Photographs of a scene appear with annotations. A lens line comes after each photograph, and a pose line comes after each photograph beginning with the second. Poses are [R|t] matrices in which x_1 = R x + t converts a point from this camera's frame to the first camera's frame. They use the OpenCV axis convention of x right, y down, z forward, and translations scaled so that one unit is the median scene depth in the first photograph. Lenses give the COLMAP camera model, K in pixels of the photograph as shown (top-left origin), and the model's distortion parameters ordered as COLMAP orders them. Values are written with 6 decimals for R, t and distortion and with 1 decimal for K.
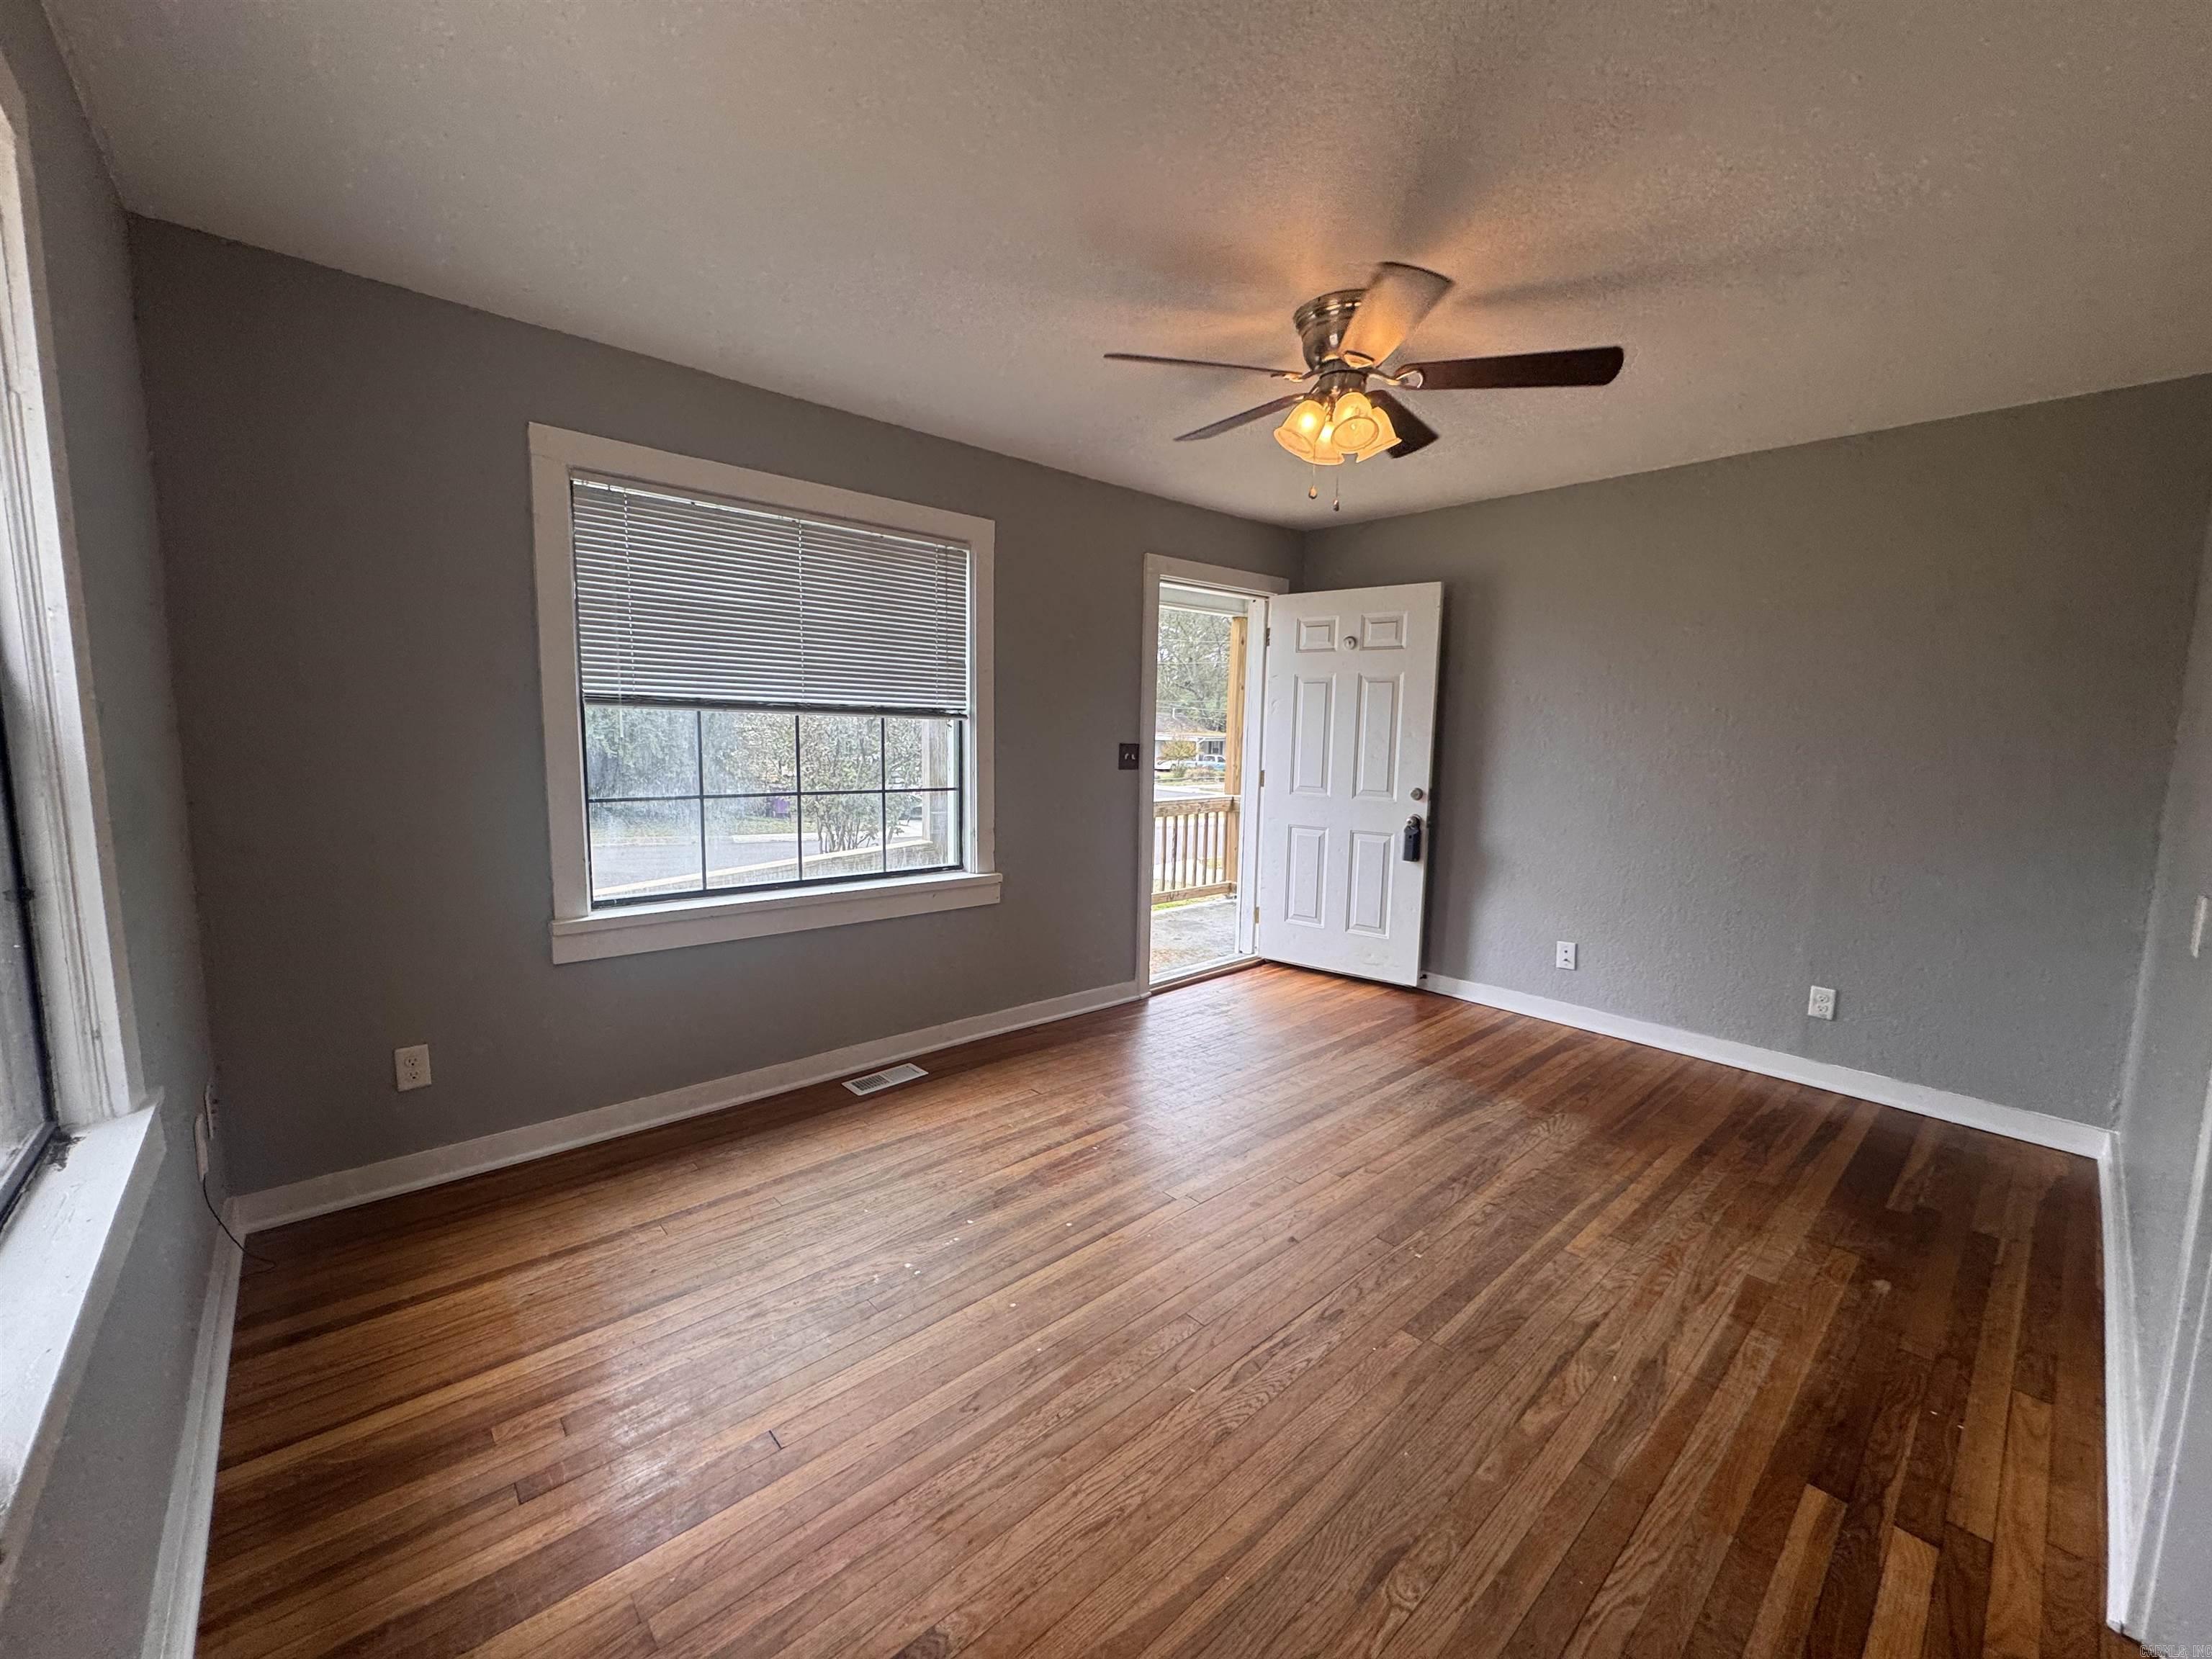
lens RADIAL K [[877.8, 0, 1106.0], [0, 877.8, 829.5], [0, 0, 1]] dist [0.001482, 0.000084]
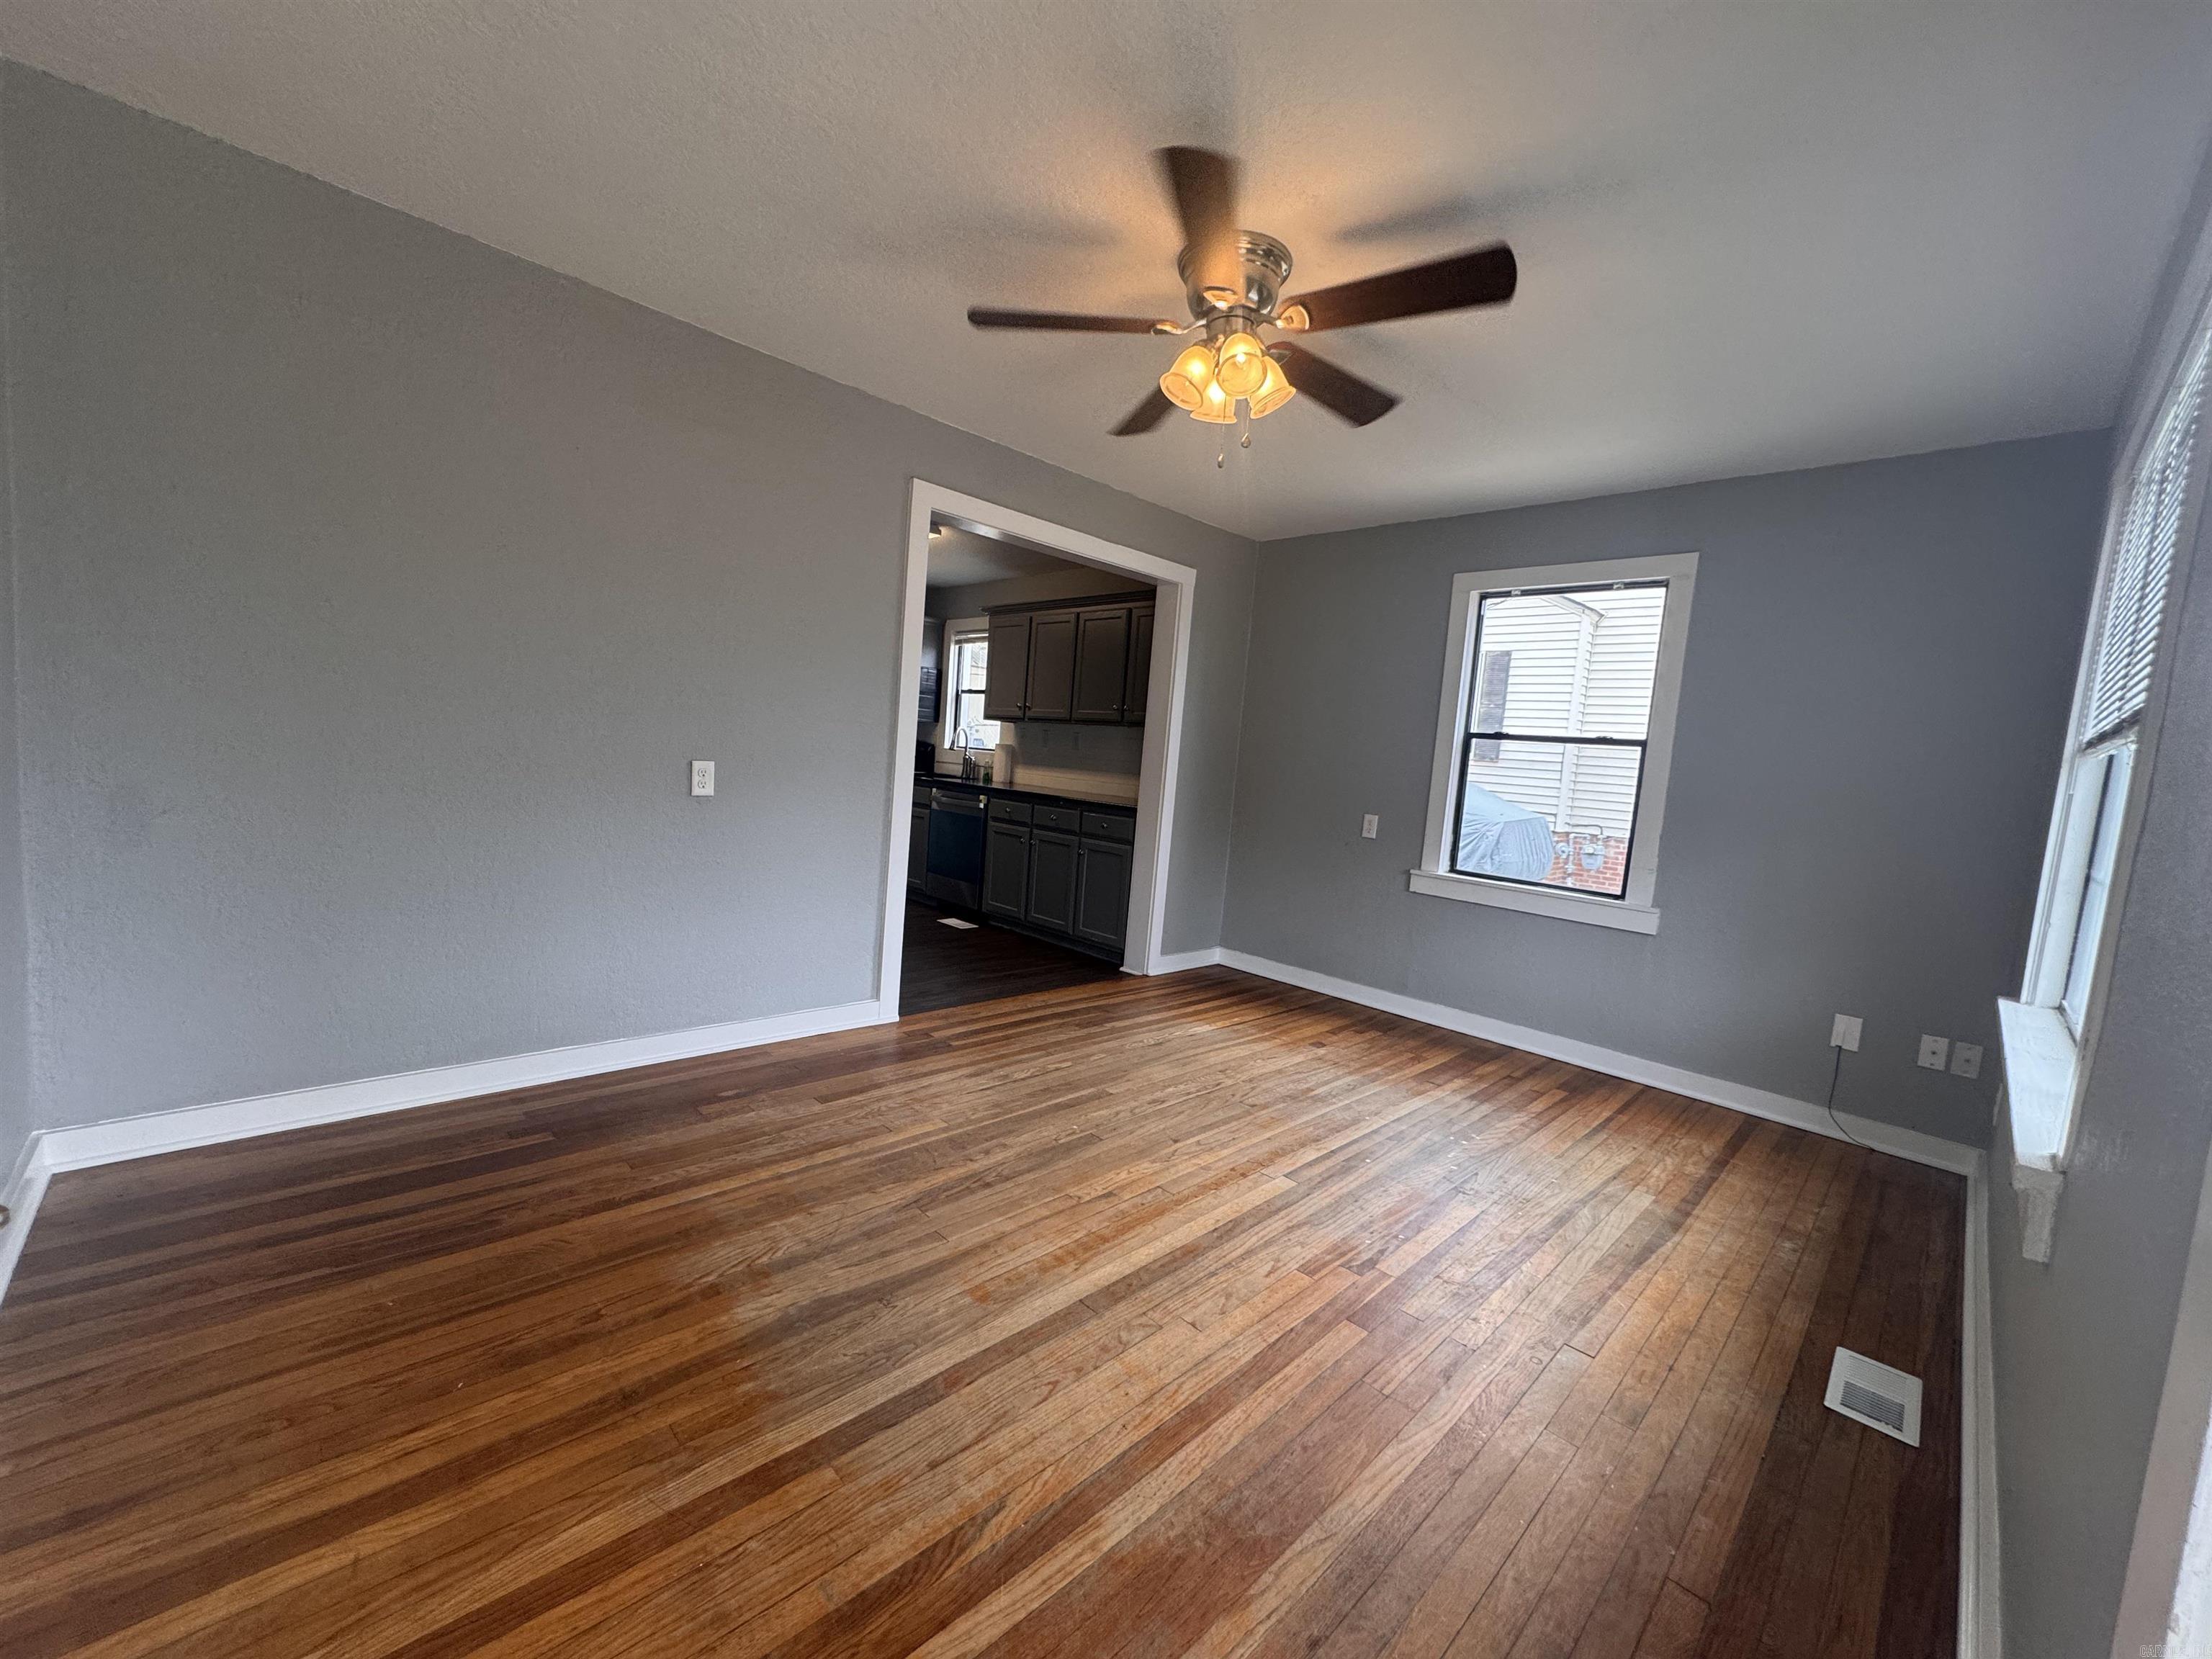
lens RADIAL K [[877.8, 0, 1106.0], [0, 877.8, 829.5], [0, 0, 1]] dist [0.001482, 0.000084]
pose [[-0.993671, -0.095817, -0.058623, 0.391628], [-0.105819, 0.973574, 0.202374, -0.158937], [0.037683, 0.207297, -0.977552, 1.945981]]
